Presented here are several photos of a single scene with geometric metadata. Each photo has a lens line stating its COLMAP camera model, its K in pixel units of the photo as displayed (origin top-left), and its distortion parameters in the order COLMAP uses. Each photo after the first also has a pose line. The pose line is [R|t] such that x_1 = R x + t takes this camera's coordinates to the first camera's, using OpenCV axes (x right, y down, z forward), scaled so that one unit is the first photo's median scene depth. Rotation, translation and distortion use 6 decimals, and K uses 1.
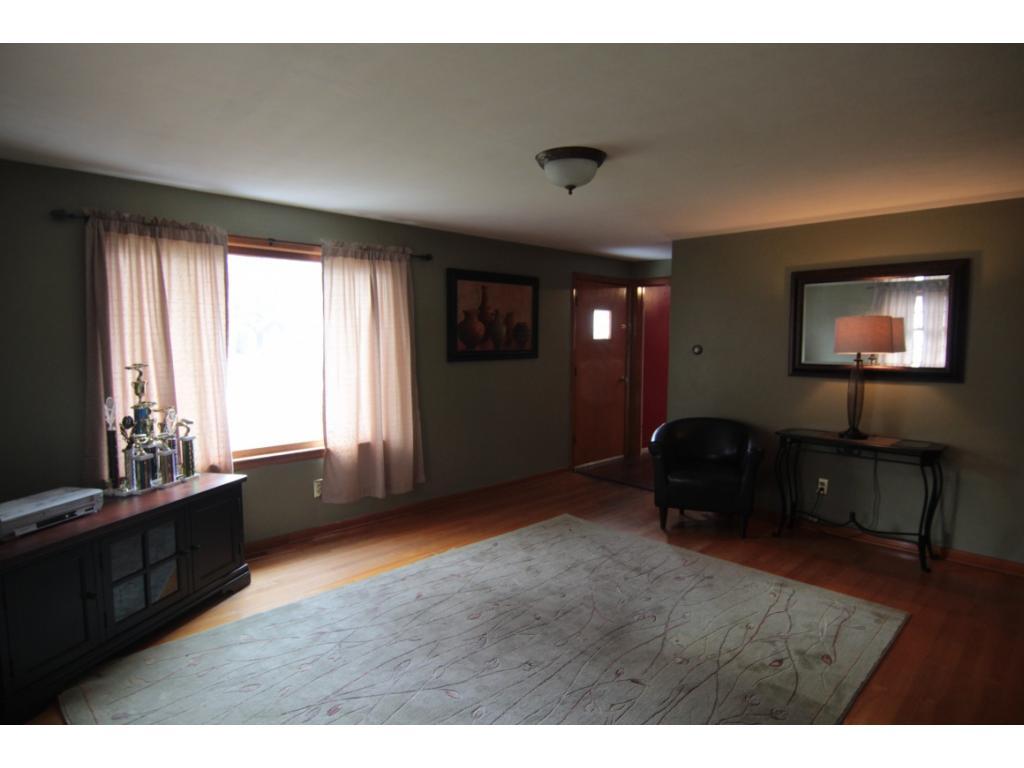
lens RADIAL K [[581.5, 0, 522.0], [0, 581.5, 386.3], [0, 0, 1]] dist [-0.018132, 0.003455]
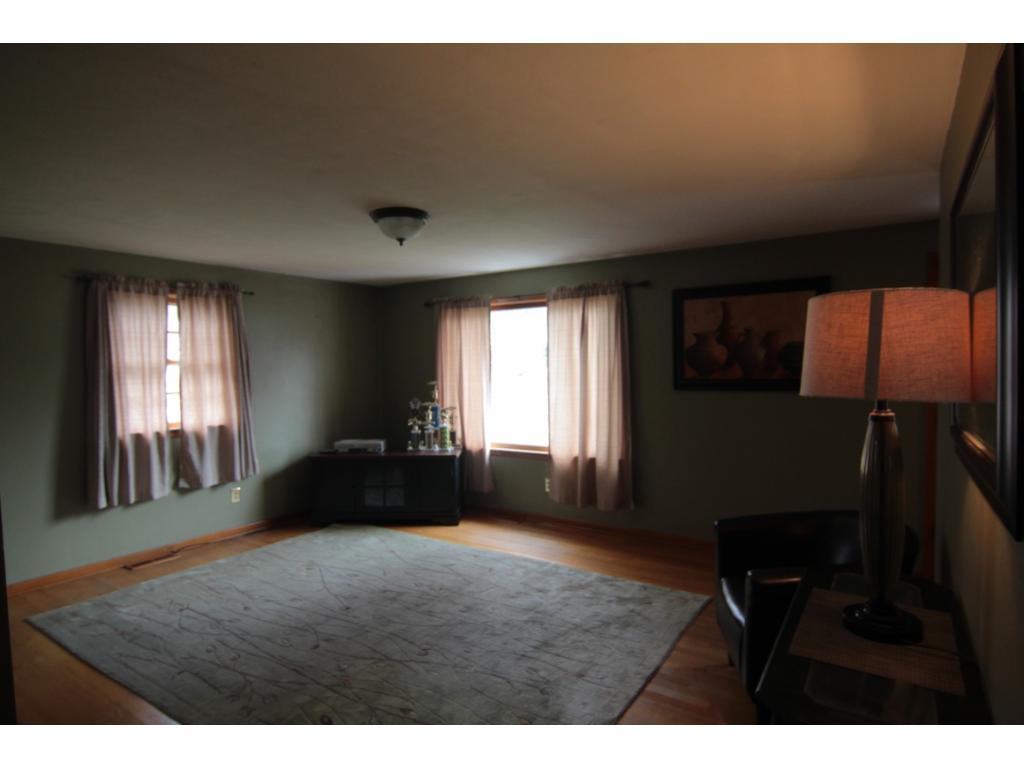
lens RADIAL K [[581.5, 0, 520.3], [0, 581.5, 386.5], [0, 0, 1]] dist [-0.018132, 0.003455]
pose [[0.188597, 0.029717, -0.981605, 0.905202], [-0.069781, 0.997421, 0.016789, -0.056514], [0.979572, 0.065331, 0.190185, 0.715235]]
